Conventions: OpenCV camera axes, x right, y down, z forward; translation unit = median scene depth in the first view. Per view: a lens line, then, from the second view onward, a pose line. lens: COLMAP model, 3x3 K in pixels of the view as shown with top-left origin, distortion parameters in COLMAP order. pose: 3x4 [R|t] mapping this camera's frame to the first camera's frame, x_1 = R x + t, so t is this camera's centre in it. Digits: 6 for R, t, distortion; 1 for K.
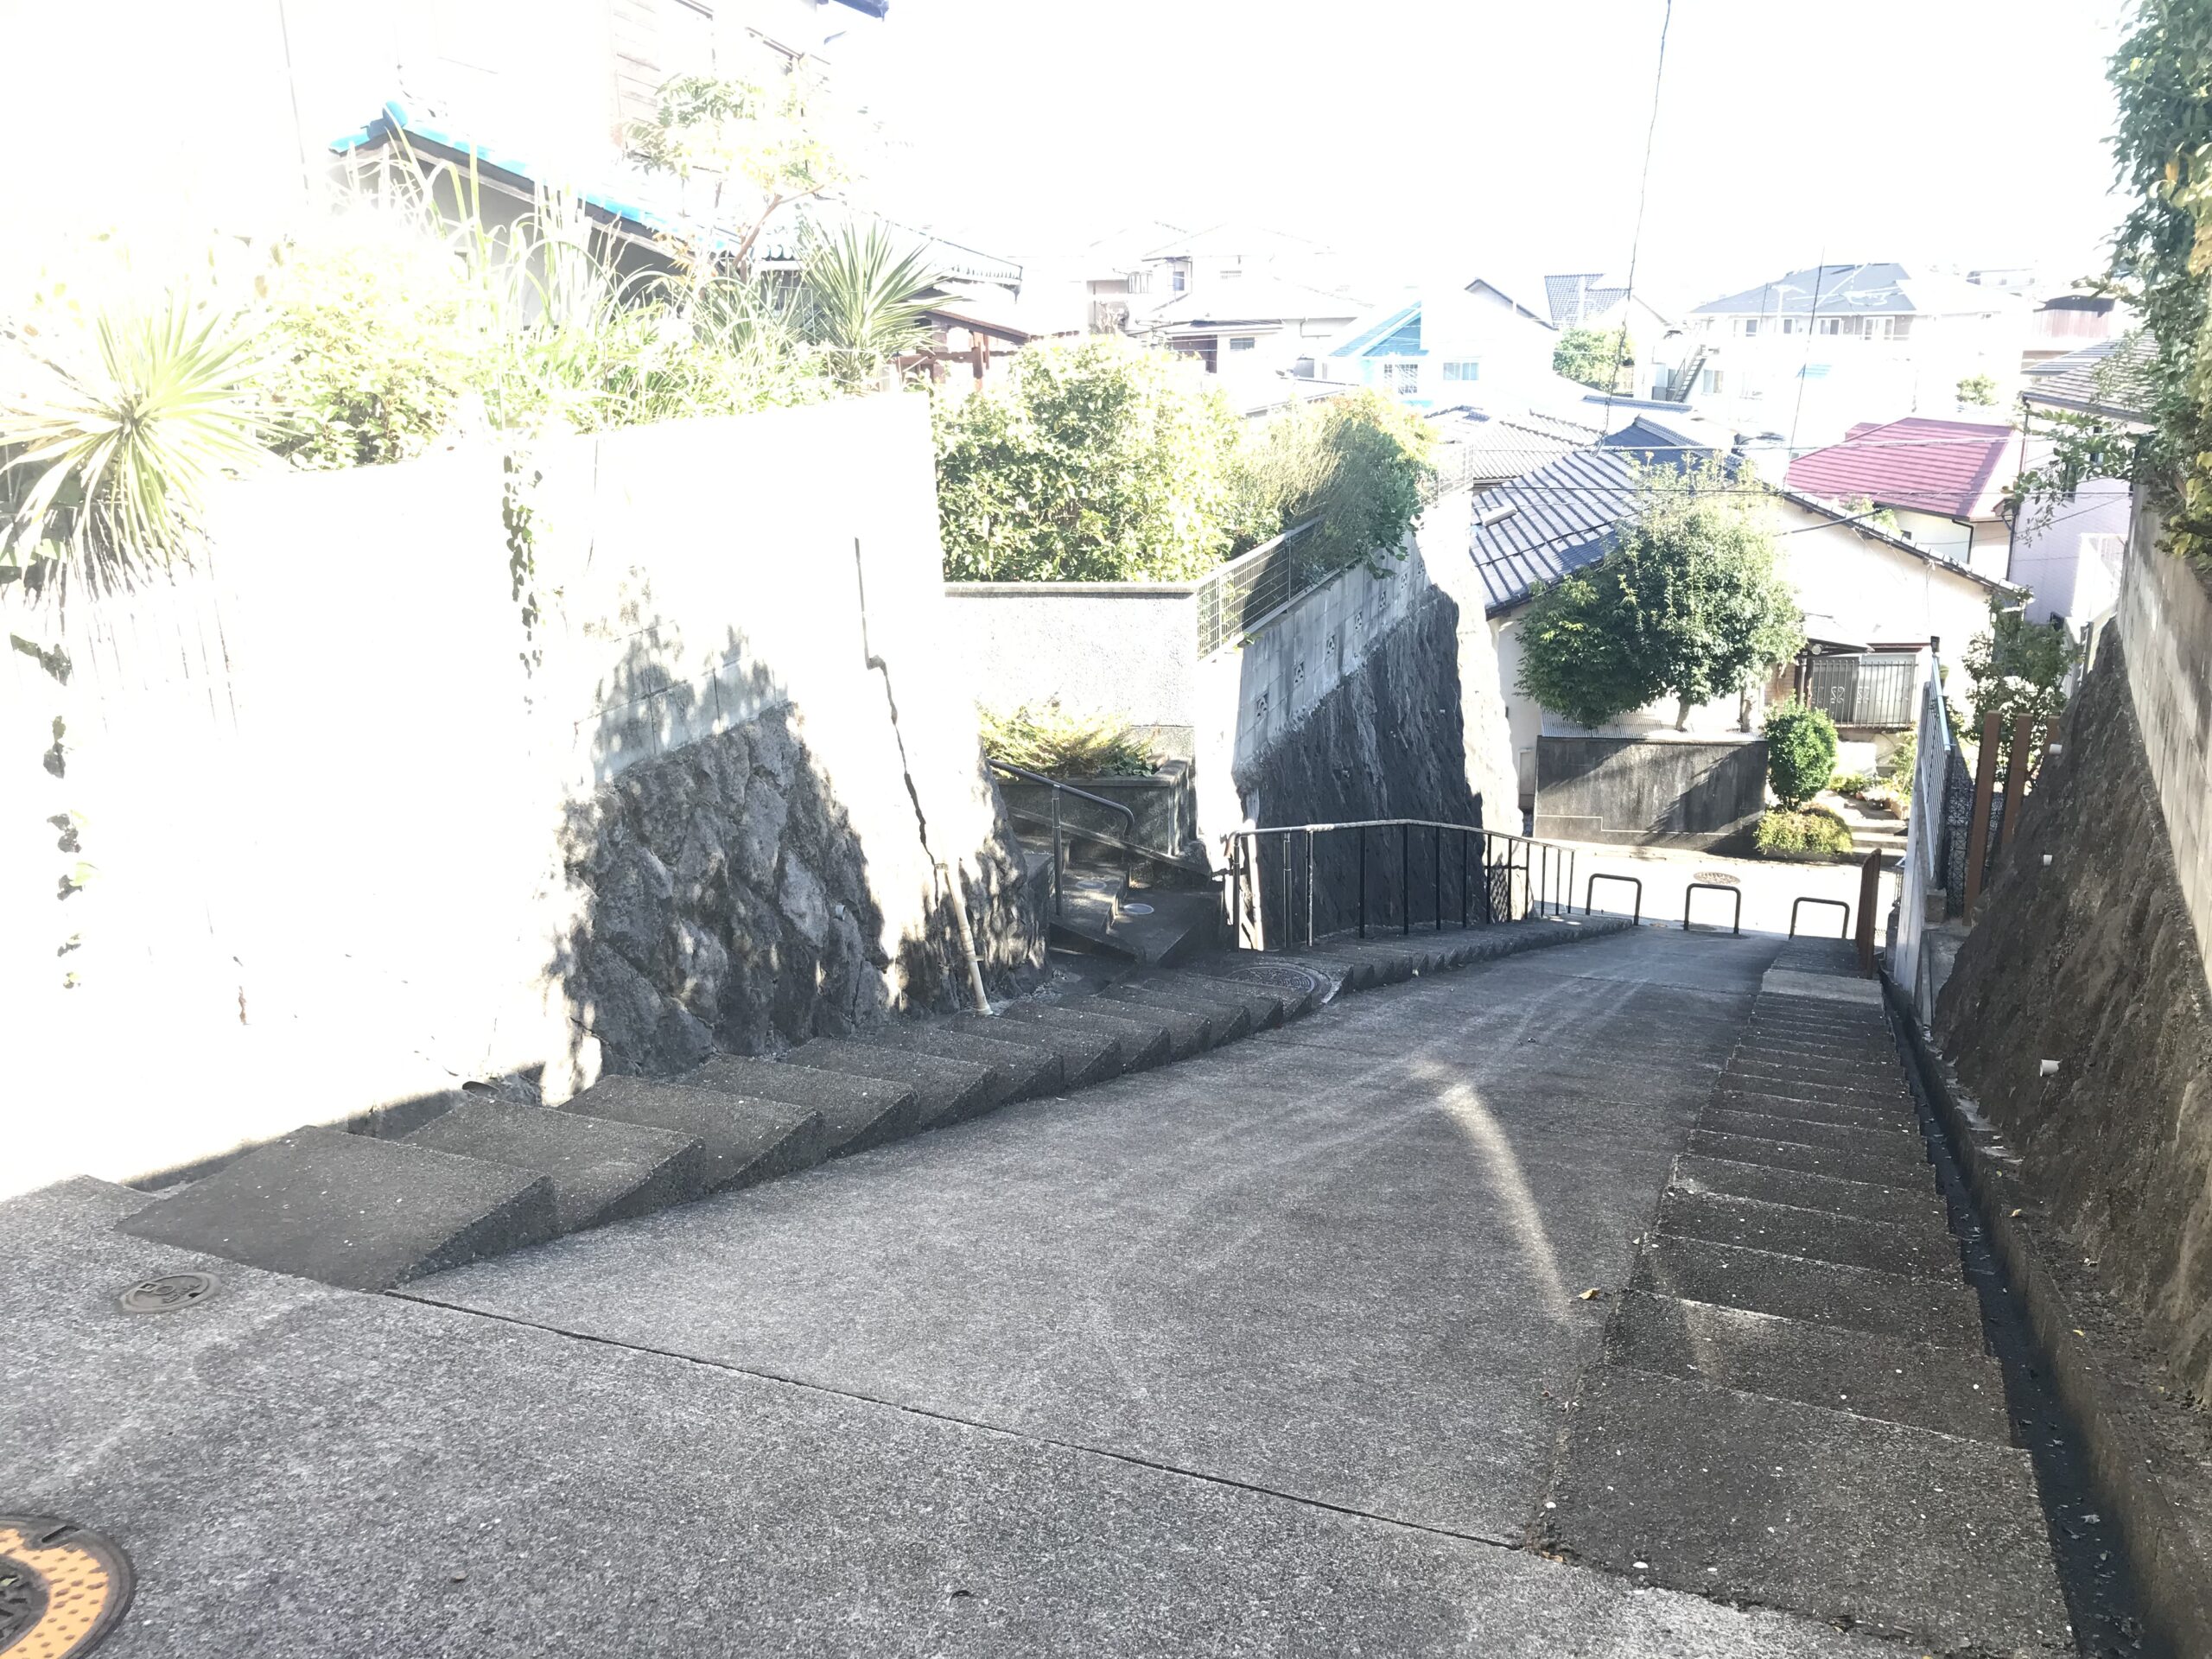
lens RADIAL K [[1804.8, 0, 1106.0], [0, 1804.8, 829.5], [0, 0, 1]] dist [-0.038441, 0.093621]
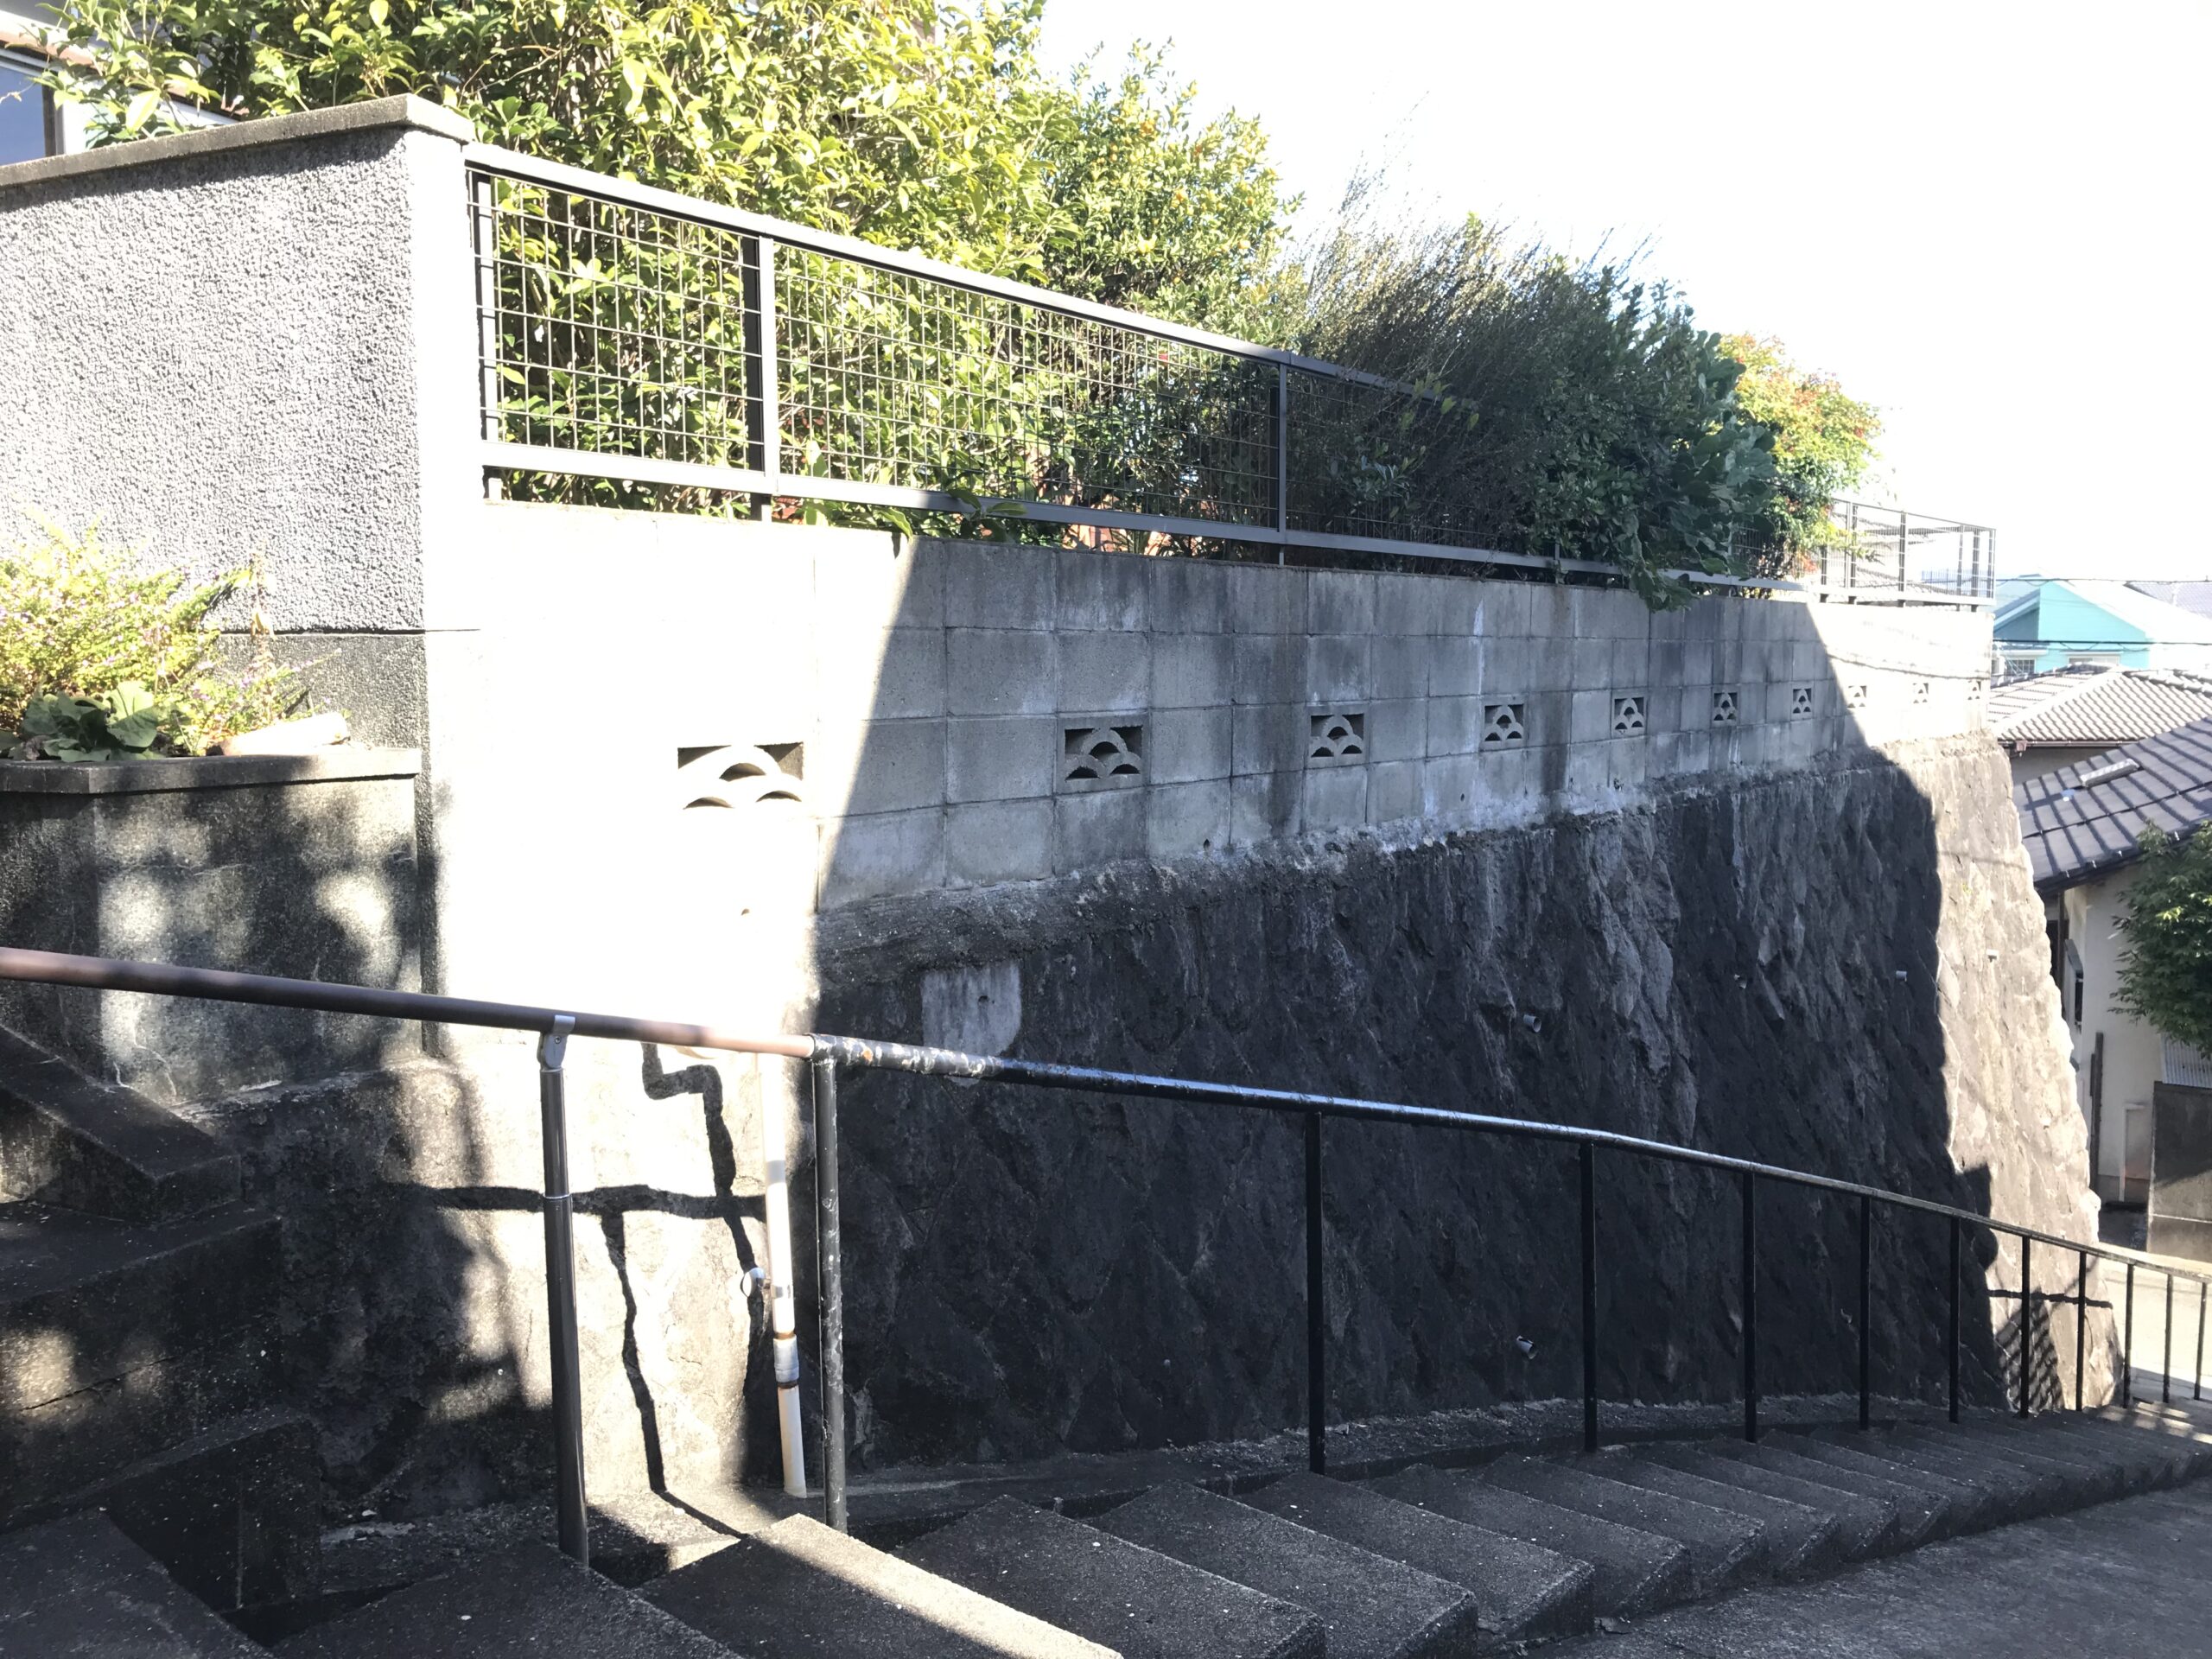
lens RADIAL K [[1804.8, 0, 1106.0], [0, 1804.8, 829.5], [0, 0, 1]] dist [-0.038441, 0.093621]
pose [[0.947856, 0.051358, -0.314534, 0.128701], [-0.106710, 0.981107, -0.161374, 0.002163], [0.300304, 0.186523, 0.935429, 0.429272]]
